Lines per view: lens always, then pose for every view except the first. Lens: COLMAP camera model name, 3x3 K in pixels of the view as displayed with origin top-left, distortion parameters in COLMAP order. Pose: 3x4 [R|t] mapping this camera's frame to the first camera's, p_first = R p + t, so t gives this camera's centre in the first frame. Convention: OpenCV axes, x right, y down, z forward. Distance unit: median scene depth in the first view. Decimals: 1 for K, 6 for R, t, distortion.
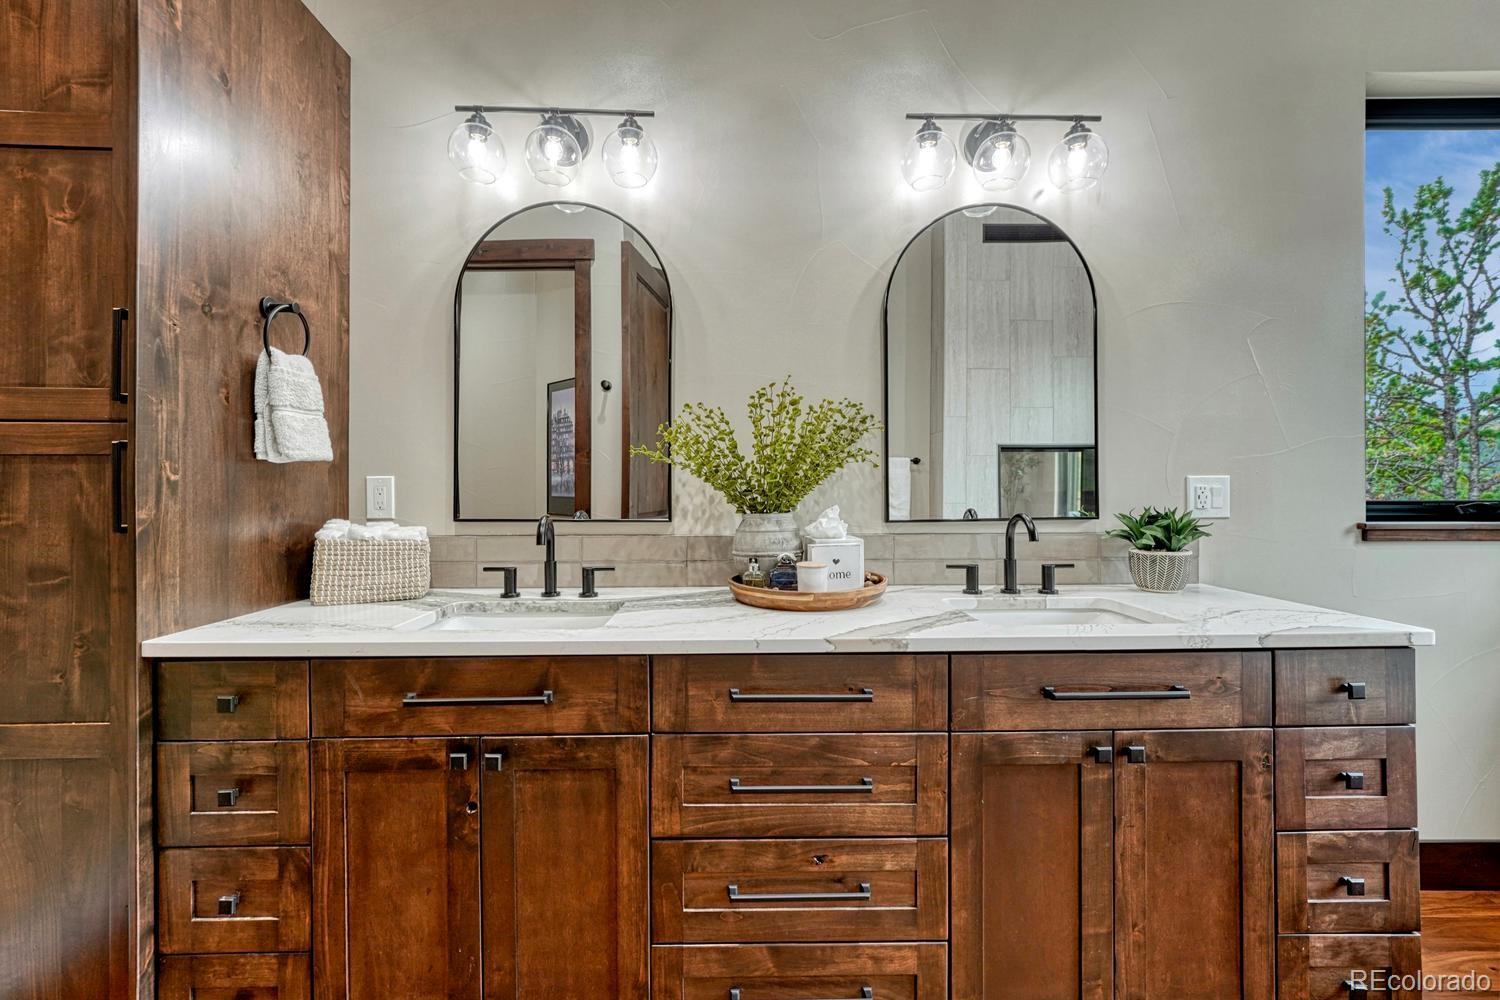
lens RADIAL K [[642.3, 0, 749.2], [0, 642.3, 485.9], [0, 0, 1]] dist [-0.010640, 0.002747]
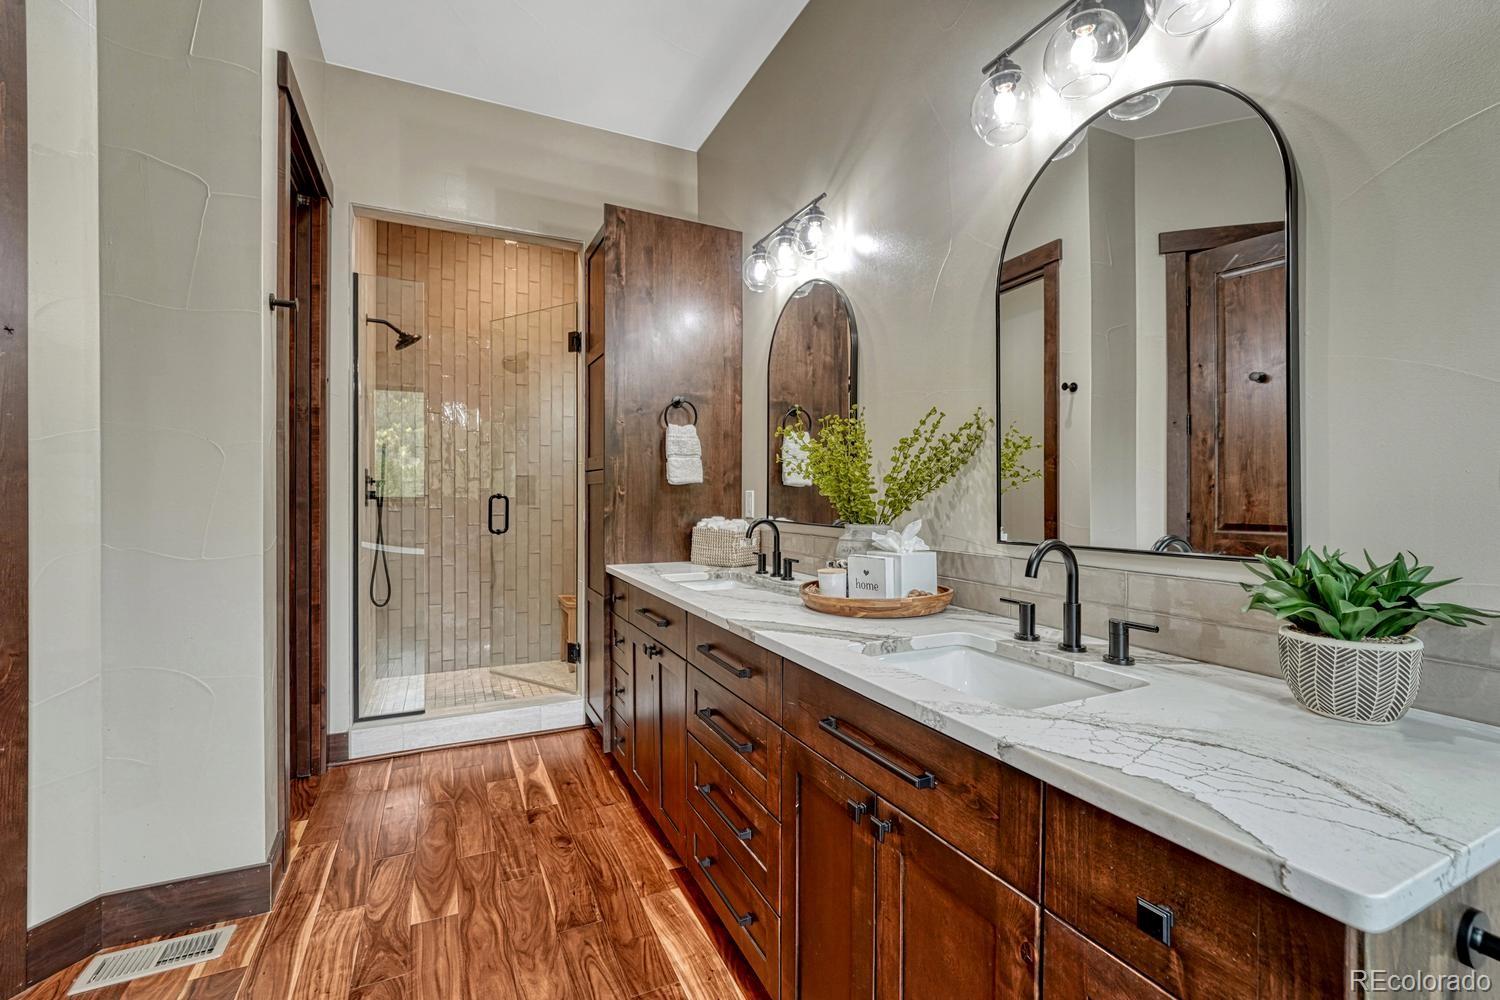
lens RADIAL K [[642.3, 0, 751.0], [0, 642.3, 497.6], [0, 0, 1]] dist [-0.010640, 0.002747]
pose [[0.411647, 0.009130, -0.911297, 1.002617], [0.003604, 0.999926, 0.011646, -0.017522], [0.911336, -0.008079, 0.411584, 0.393943]]
